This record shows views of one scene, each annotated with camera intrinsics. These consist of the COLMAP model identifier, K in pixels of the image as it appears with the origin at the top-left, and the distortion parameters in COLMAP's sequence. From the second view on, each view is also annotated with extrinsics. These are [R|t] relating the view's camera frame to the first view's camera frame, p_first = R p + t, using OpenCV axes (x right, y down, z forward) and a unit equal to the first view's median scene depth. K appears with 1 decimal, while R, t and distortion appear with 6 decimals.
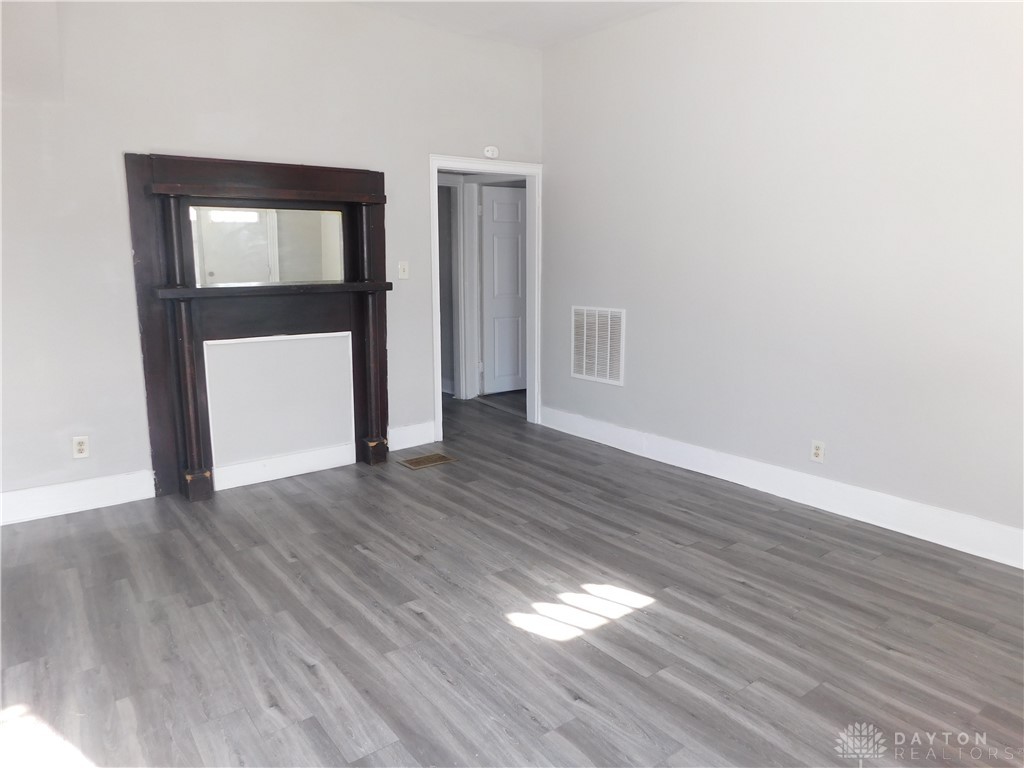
lens RADIAL K [[671.8, 0, 520.1], [0, 671.8, 385.6], [0, 0, 1]] dist [-0.077024, 0.067262]
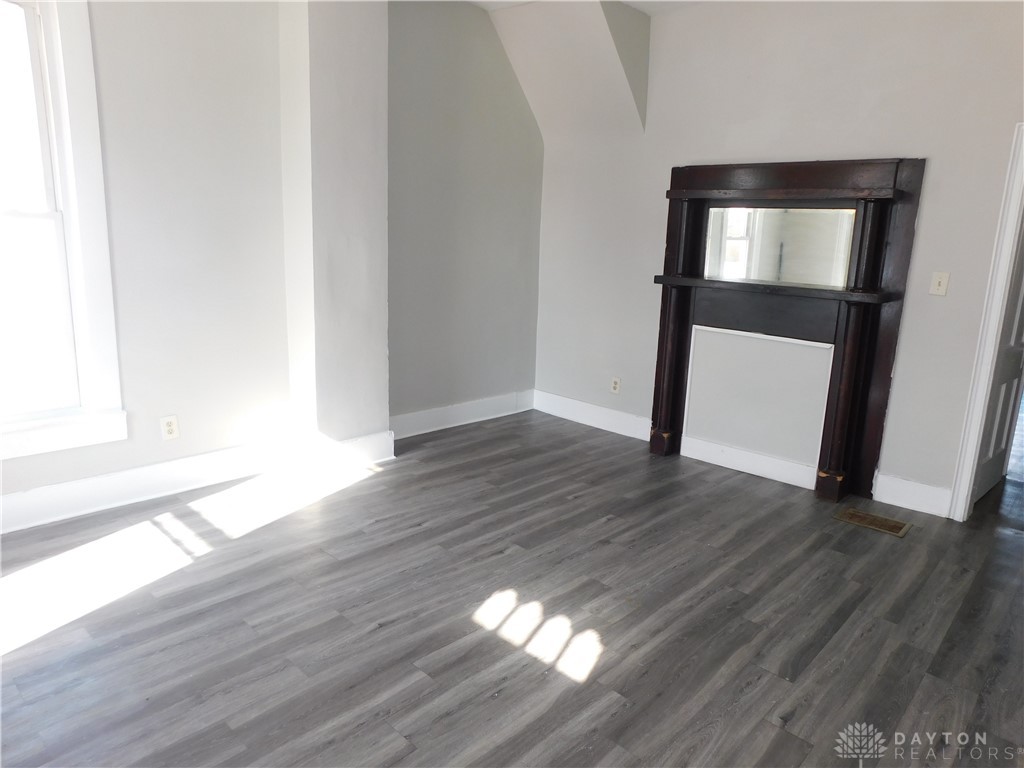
lens RADIAL K [[671.8, 0, 520.1], [0, 671.8, 385.6], [0, 0, 1]] dist [-0.077024, 0.067262]
pose [[0.182438, 0.219948, -0.958300, 0.766963], [-0.231662, 0.956833, 0.175508, -0.127420], [0.955536, 0.189982, 0.225516, 0.591130]]
